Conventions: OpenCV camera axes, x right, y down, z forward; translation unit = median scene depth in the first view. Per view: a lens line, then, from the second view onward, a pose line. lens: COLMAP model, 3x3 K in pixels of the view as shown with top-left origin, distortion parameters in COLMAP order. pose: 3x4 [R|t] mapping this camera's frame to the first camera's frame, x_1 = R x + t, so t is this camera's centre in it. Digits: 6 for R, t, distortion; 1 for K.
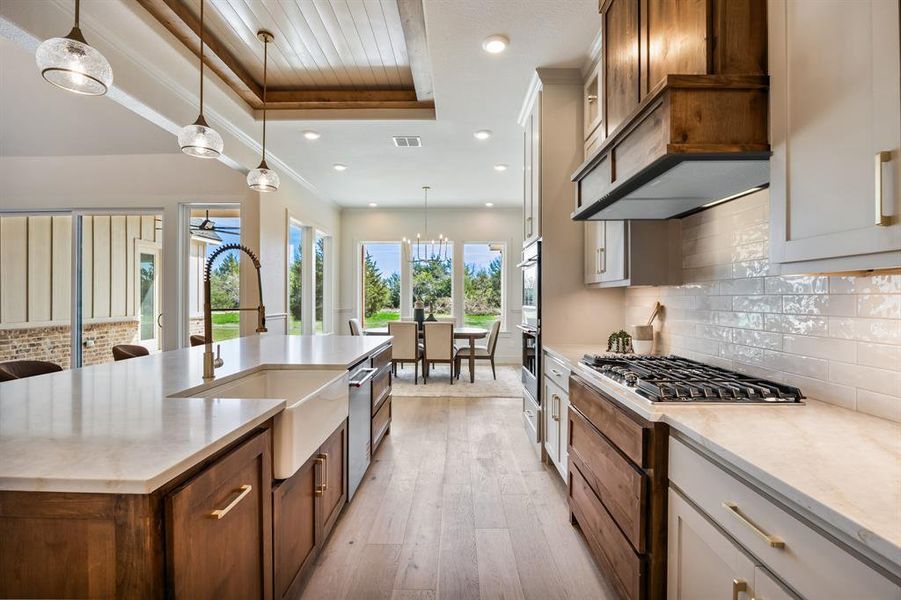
lens RADIAL K [[414.9, 0, 451.0], [0, 414.9, 300.3], [0, 0, 1]] dist [-0.000545, -0.000048]
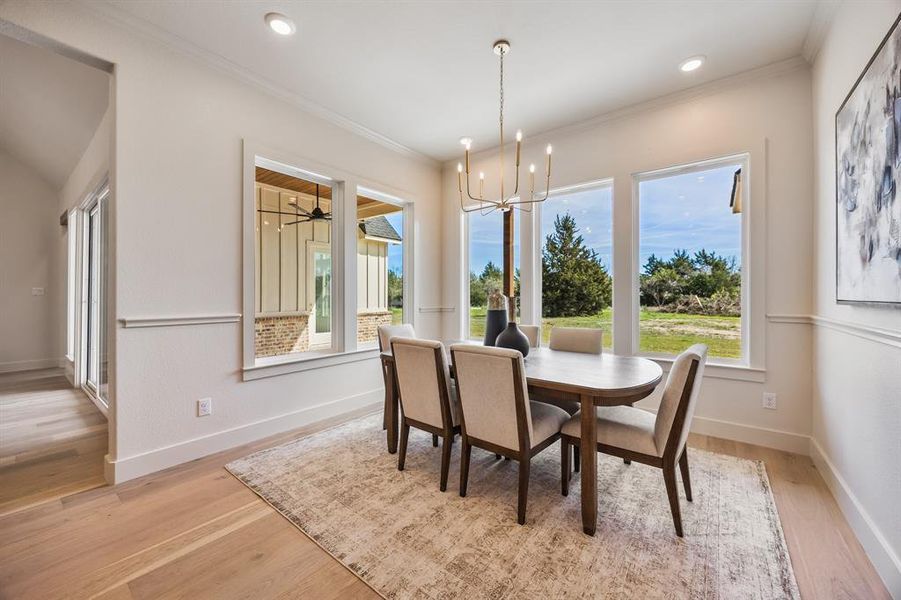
lens RADIAL K [[352.0, 0, 446.9], [0, 352.0, 294.7], [0, 0, 1]] dist [0.003869, 0.000148]
pose [[0.806544, -0.007068, -0.591131, 0.086354], [0.000500, 0.999936, -0.011274, 0.006025], [0.591173, 0.008798, 0.806496, 0.470420]]
